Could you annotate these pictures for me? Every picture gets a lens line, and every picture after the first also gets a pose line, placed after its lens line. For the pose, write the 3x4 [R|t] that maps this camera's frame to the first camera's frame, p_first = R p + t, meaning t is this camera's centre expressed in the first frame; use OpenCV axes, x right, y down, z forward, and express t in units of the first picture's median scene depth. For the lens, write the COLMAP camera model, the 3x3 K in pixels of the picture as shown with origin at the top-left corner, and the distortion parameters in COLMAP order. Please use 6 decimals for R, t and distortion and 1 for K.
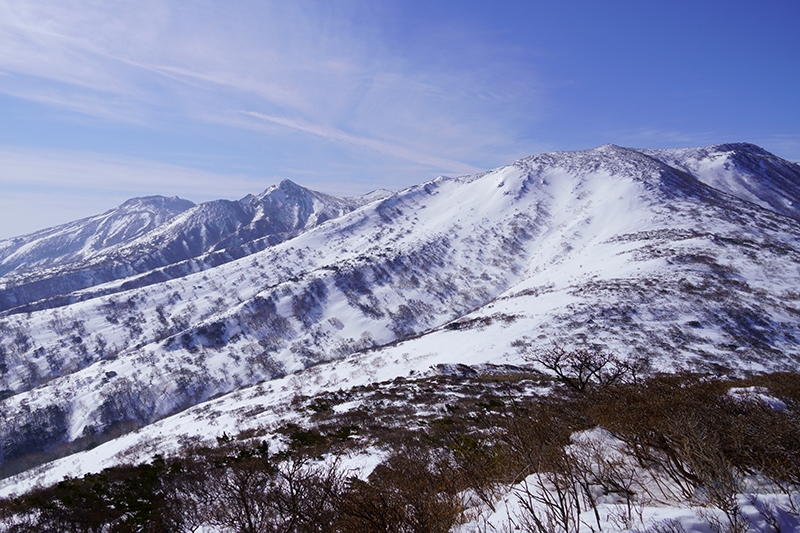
lens RADIAL K [[636.1, 0, 369.4], [0, 636.1, 246.2], [0, 0, 1]] dist [-0.040263, -0.000142]
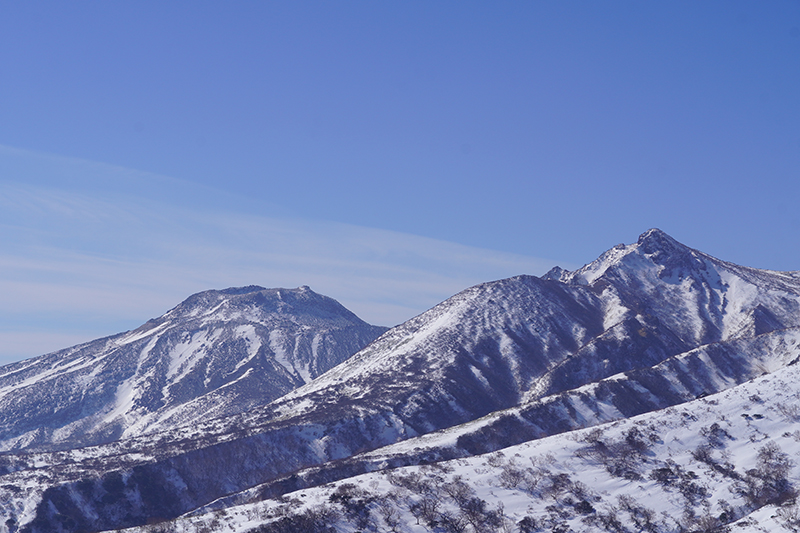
lens RADIAL K [[1715.8, 0, 400.0], [0, 1715.8, 266.5], [0, 0, 1]] dist [0.051752, 0.056565]
pose [[0.993548, -0.014566, -0.112476, -0.398738], [0.002407, 0.994203, -0.107491, 0.093662], [0.113389, 0.106527, 0.987823, -0.308101]]
